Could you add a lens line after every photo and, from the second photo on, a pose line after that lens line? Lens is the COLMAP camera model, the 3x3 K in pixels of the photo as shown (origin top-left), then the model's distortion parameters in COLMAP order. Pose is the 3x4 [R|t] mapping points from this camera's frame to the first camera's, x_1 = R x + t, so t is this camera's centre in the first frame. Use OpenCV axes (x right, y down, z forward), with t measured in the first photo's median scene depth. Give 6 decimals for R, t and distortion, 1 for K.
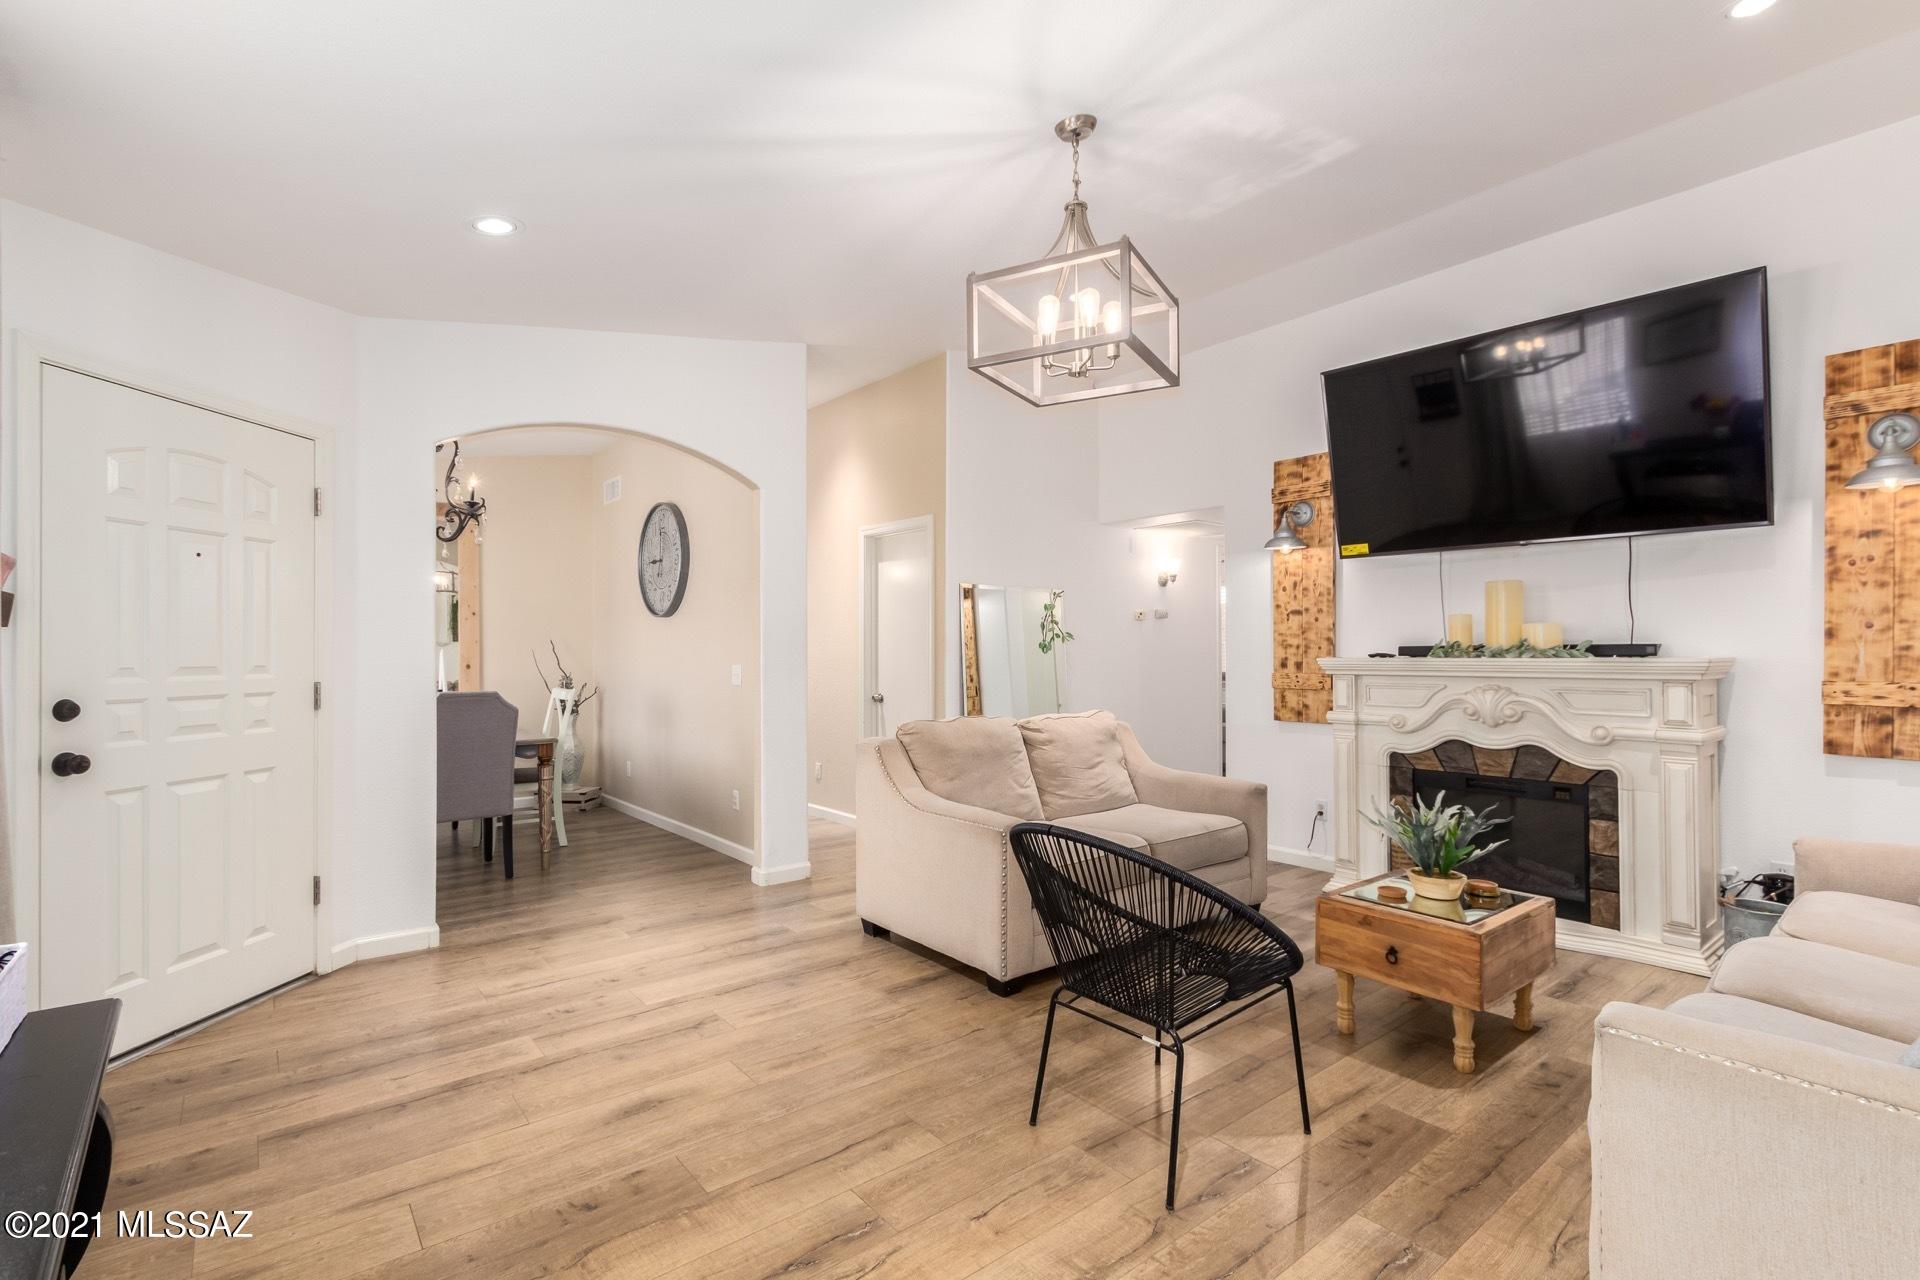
lens RADIAL K [[872.6, 0, 968.7], [0, 872.6, 647.9], [0, 0, 1]] dist [0.006725, -0.001667]
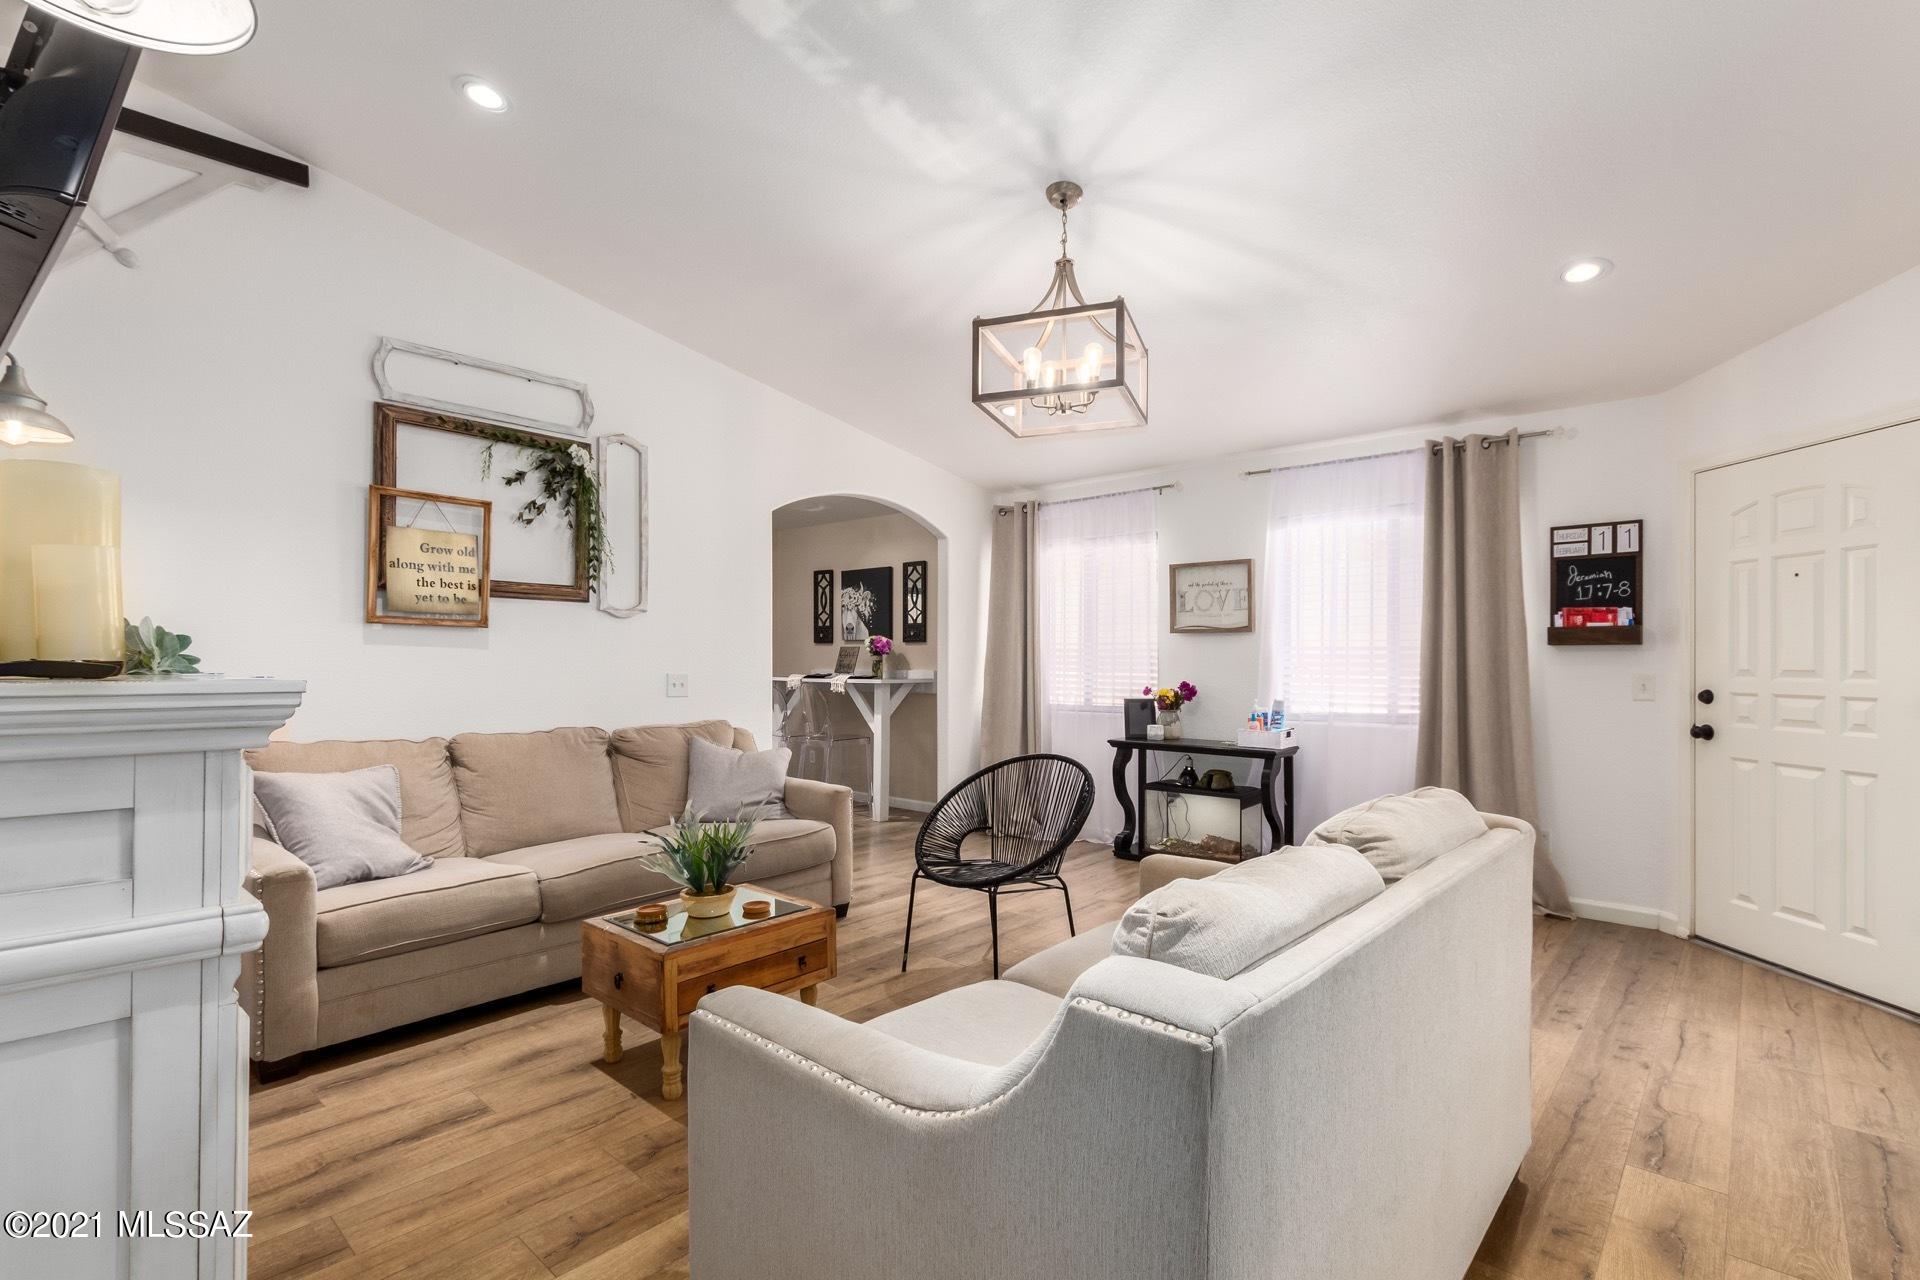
lens RADIAL K [[872.6, 0, 976.4], [0, 872.6, 652.8], [0, 0, 1]] dist [0.006725, -0.001667]
pose [[-0.986982, 0.000084, -0.160833, 0.288037], [0.002269, 0.999908, -0.013399, 0.008231], [0.160817, -0.013589, -0.986891, 1.440638]]
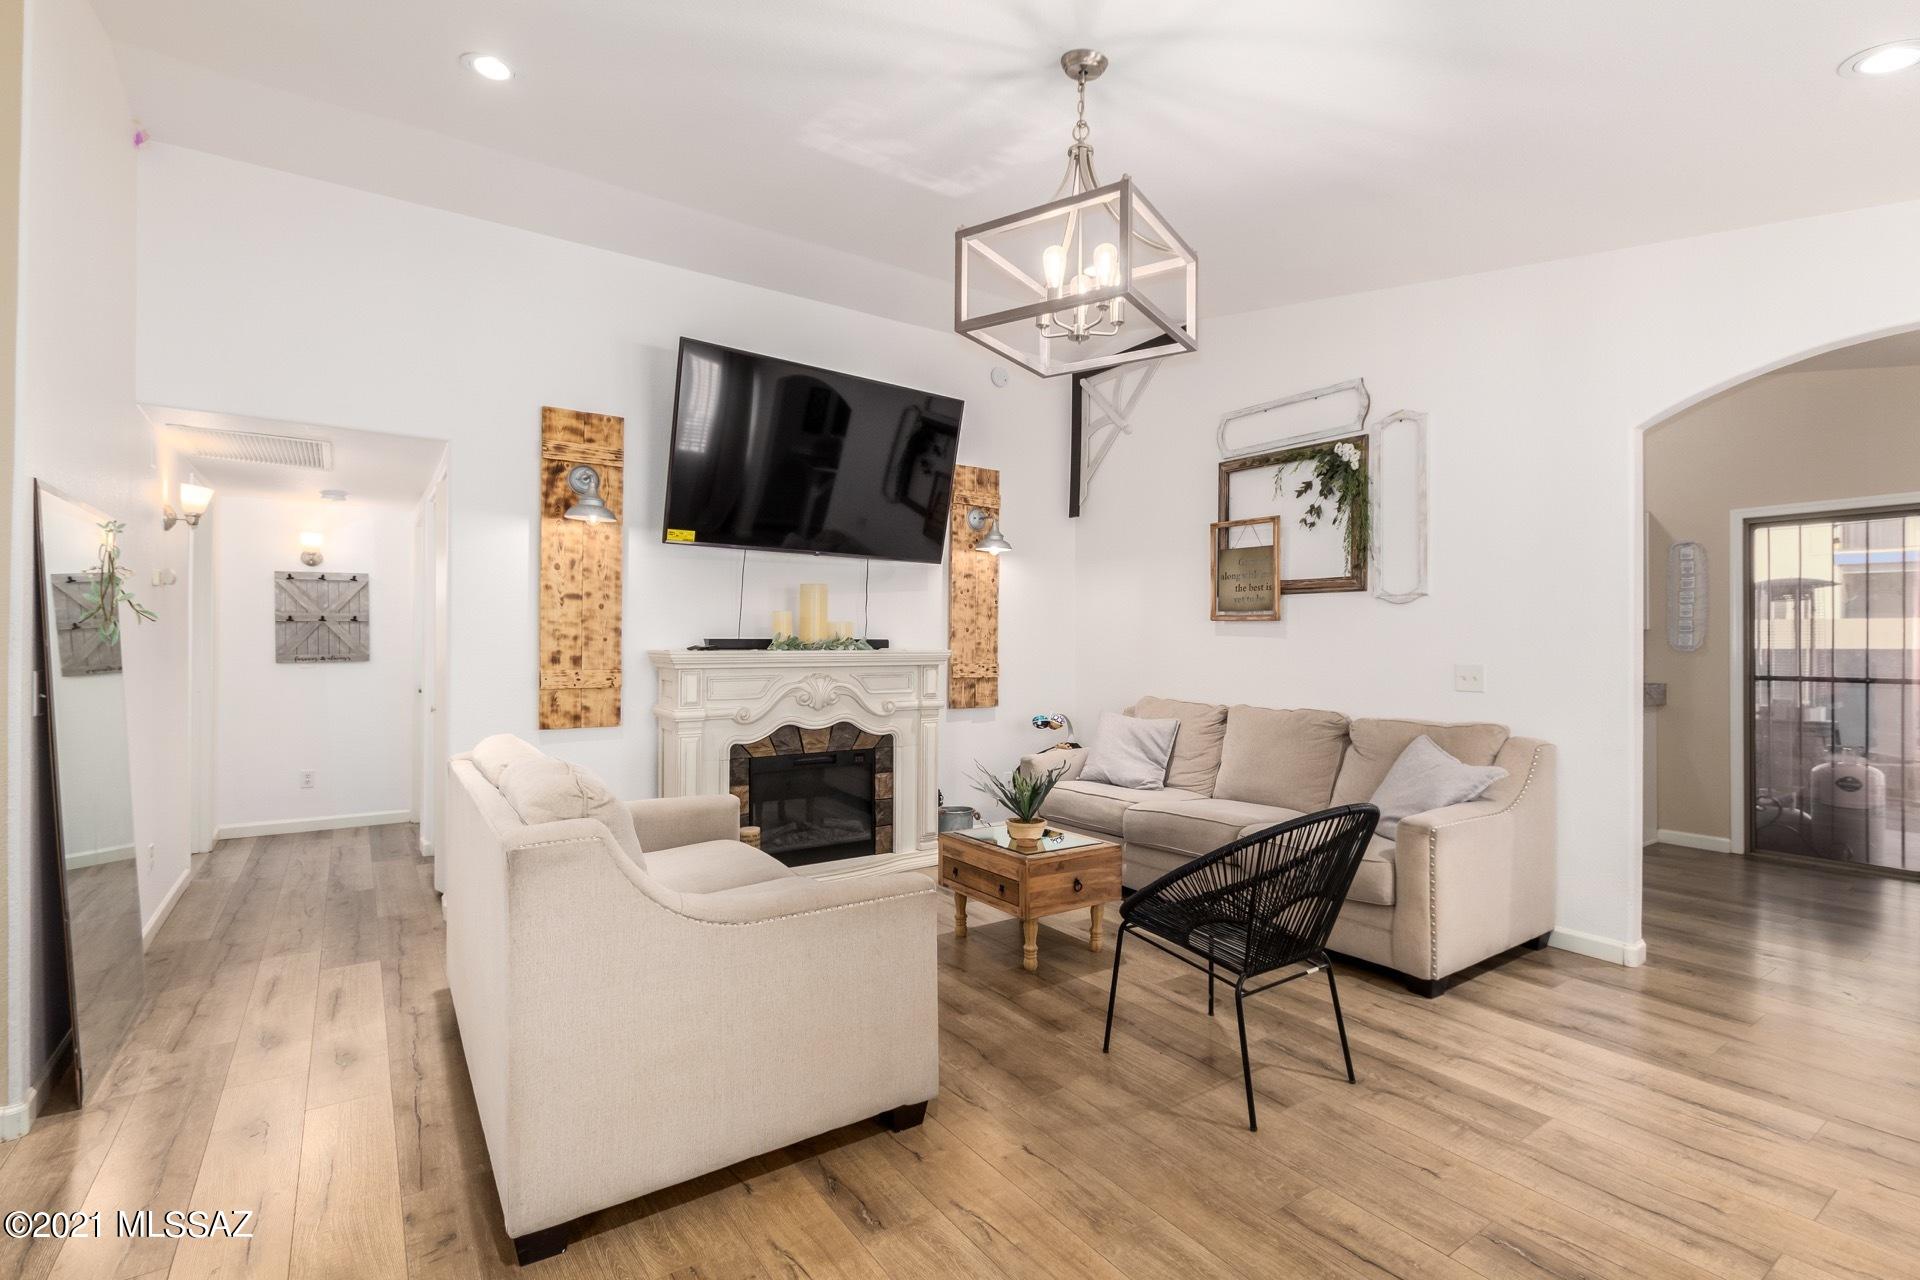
lens RADIAL K [[872.6, 0, 959.3], [0, 872.6, 637.4], [0, 0, 1]] dist [0.006725, -0.001667]
pose [[0.083711, 0.010386, 0.996436, -0.536682], [-0.009045, 0.999912, -0.009662, 0.003865], [-0.996449, -0.008203, 0.083798, 0.717691]]
